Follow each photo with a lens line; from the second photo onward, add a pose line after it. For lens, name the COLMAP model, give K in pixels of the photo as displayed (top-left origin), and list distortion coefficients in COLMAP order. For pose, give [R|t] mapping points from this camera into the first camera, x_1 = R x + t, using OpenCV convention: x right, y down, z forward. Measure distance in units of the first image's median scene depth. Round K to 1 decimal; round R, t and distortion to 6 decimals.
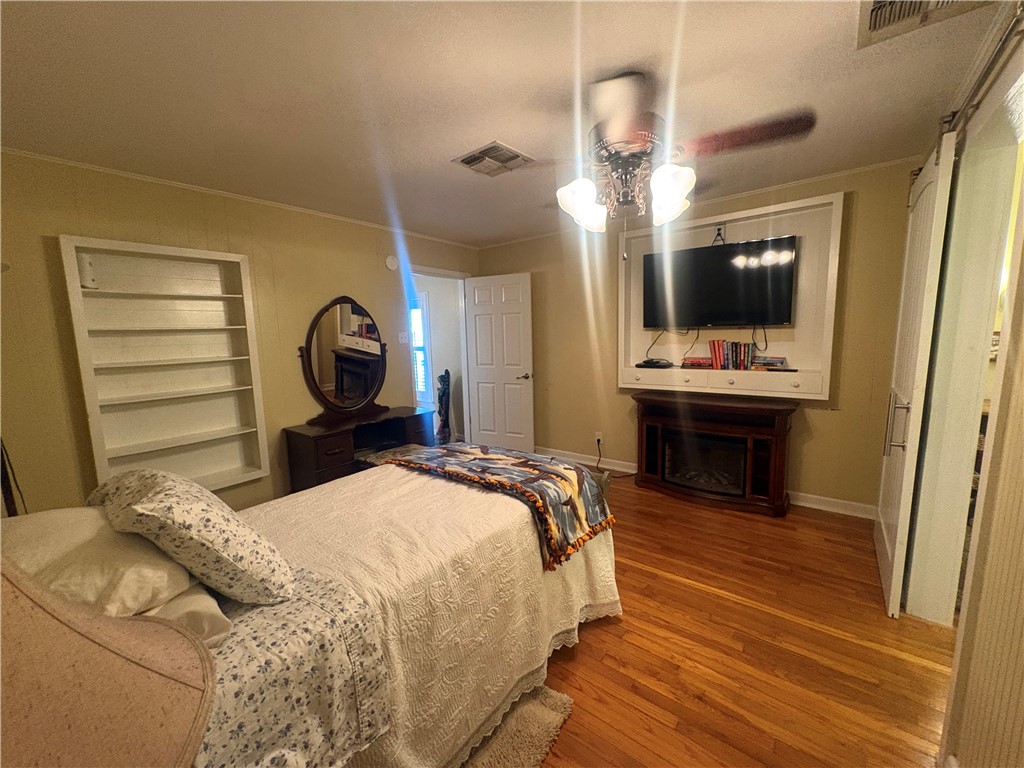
lens RADIAL K [[408.6, 0, 507.1], [0, 408.6, 382.4], [0, 0, 1]] dist [0.000390, -0.000032]
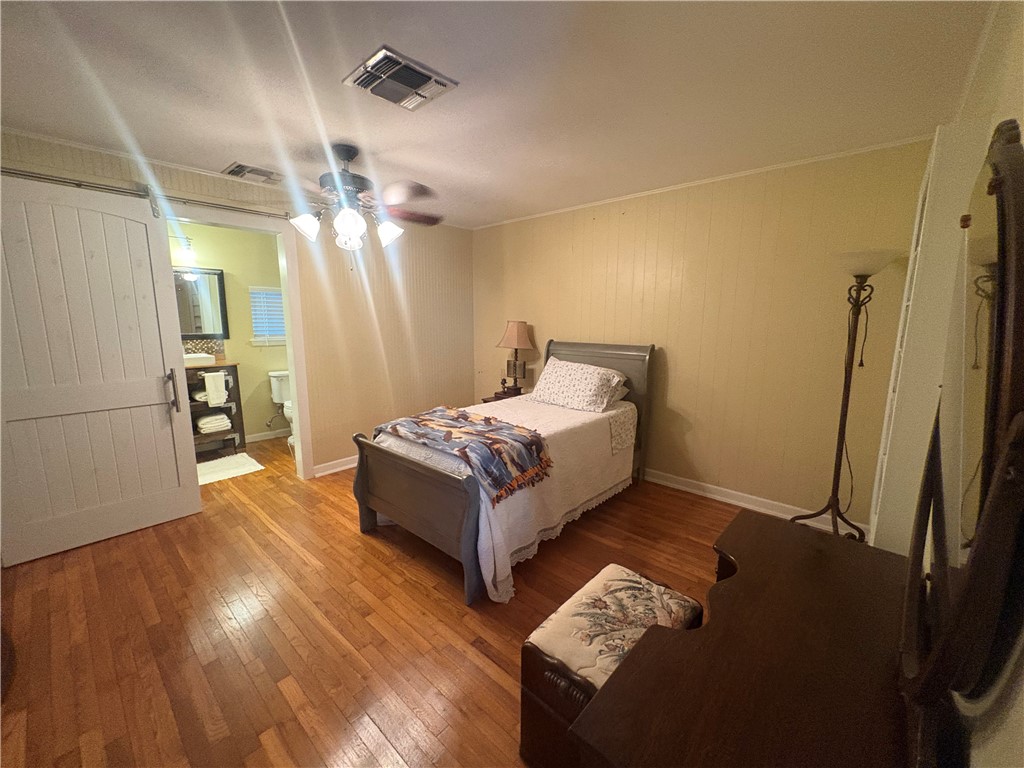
lens RADIAL K [[408.6, 0, 507.1], [0, 408.6, 382.4], [0, 0, 1]] dist [0.000390, -0.000032]
pose [[-0.997722, 0.016484, 0.065413, -0.281745], [0.034856, 0.956183, 0.290689, -0.261935], [-0.057755, 0.292307, -0.954579, 2.005390]]
